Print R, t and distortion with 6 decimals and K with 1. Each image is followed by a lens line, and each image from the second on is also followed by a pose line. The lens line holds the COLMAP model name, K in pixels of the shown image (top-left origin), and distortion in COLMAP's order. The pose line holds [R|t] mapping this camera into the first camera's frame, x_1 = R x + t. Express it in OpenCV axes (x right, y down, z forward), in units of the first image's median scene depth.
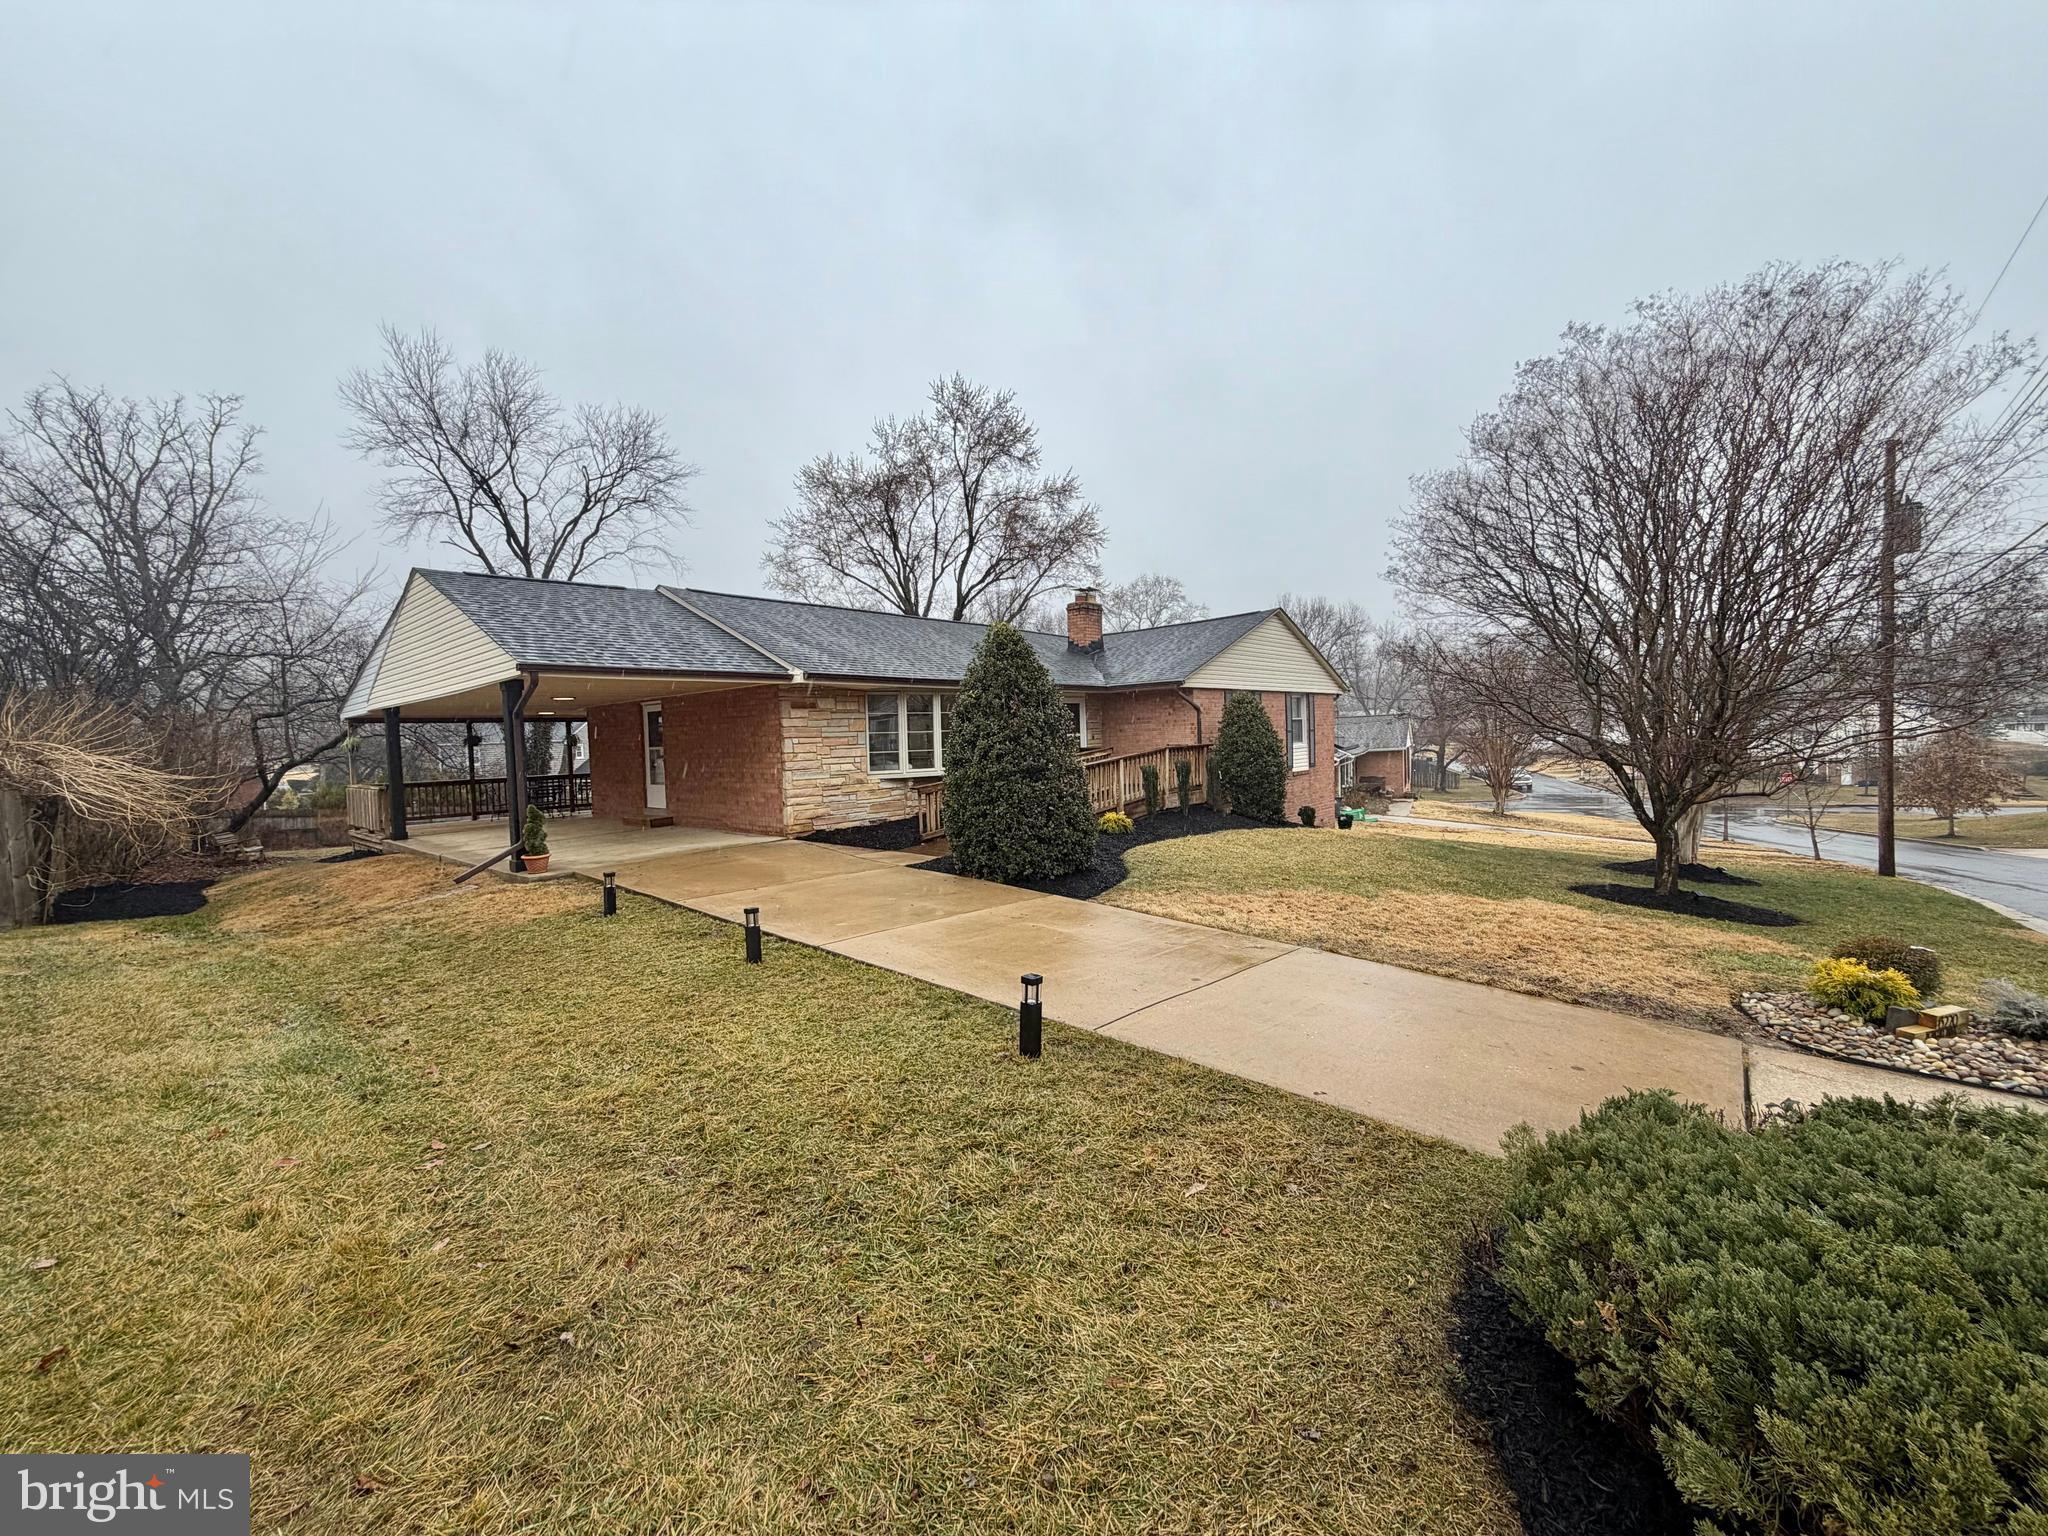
lens RADIAL K [[815.3, 0, 1024.0], [0, 815.3, 768.0], [0, 0, 1]] dist [0.000459, -0.000276]
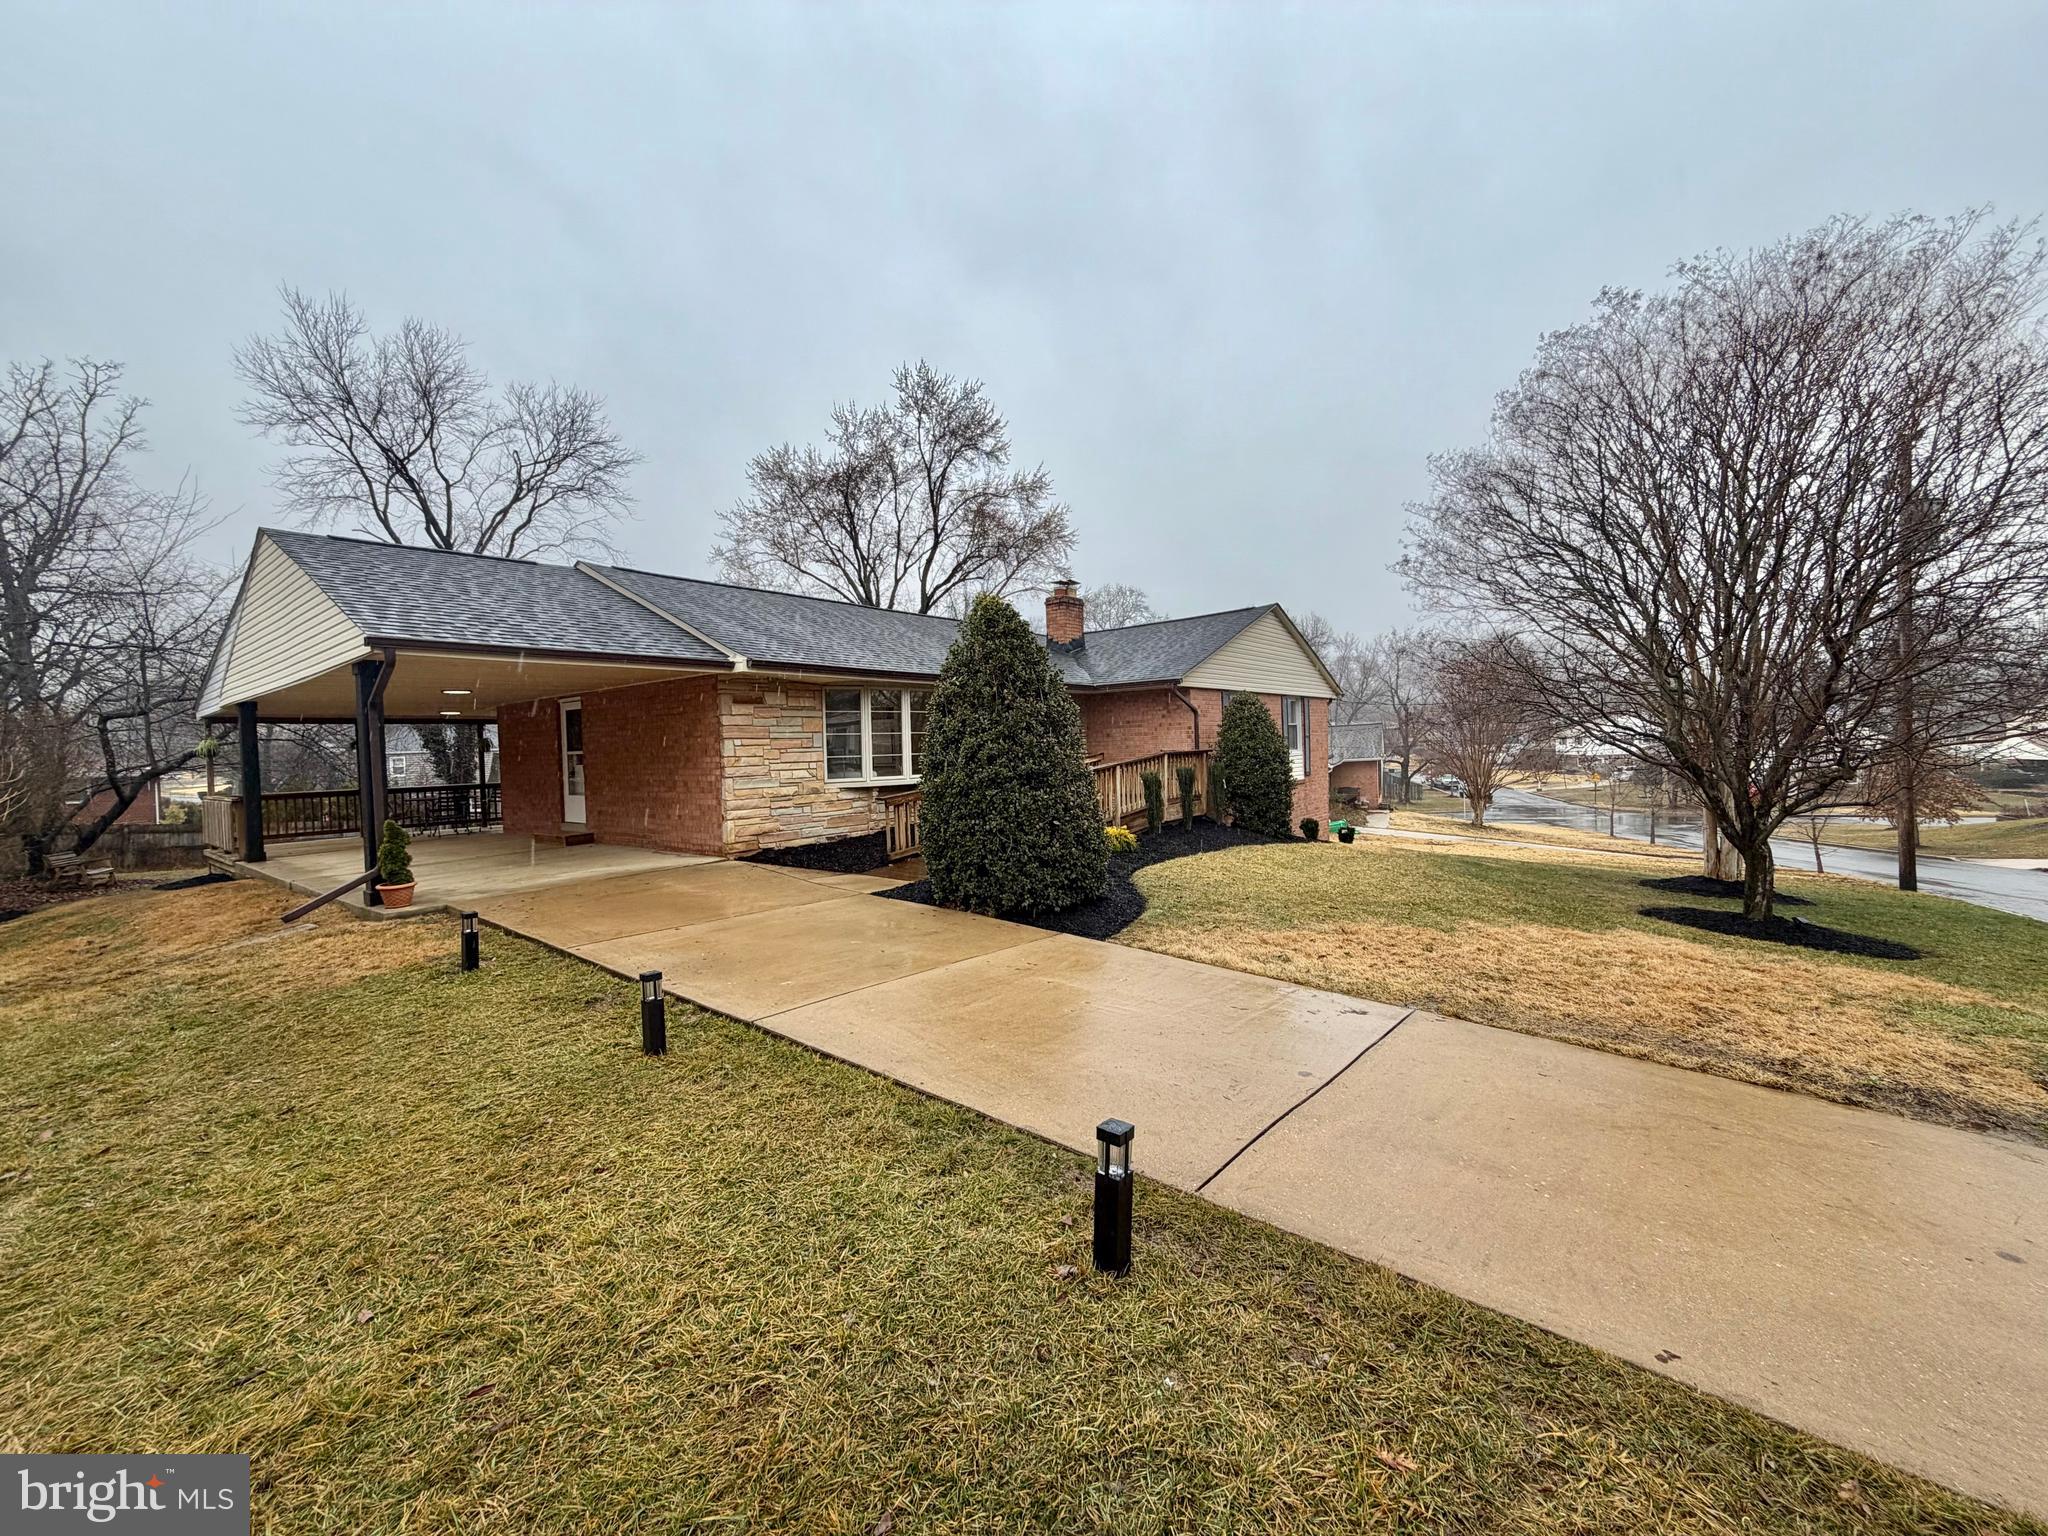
lens RADIAL K [[815.3, 0, 1024.0], [0, 815.3, 768.0], [0, 0, 1]] dist [0.000459, -0.000276]
pose [[0.998760, 0.000739, 0.049788, -0.021124], [-0.000016, 0.999895, -0.014516, 0.003945], [-0.049794, 0.014497, 0.998654, 0.111777]]
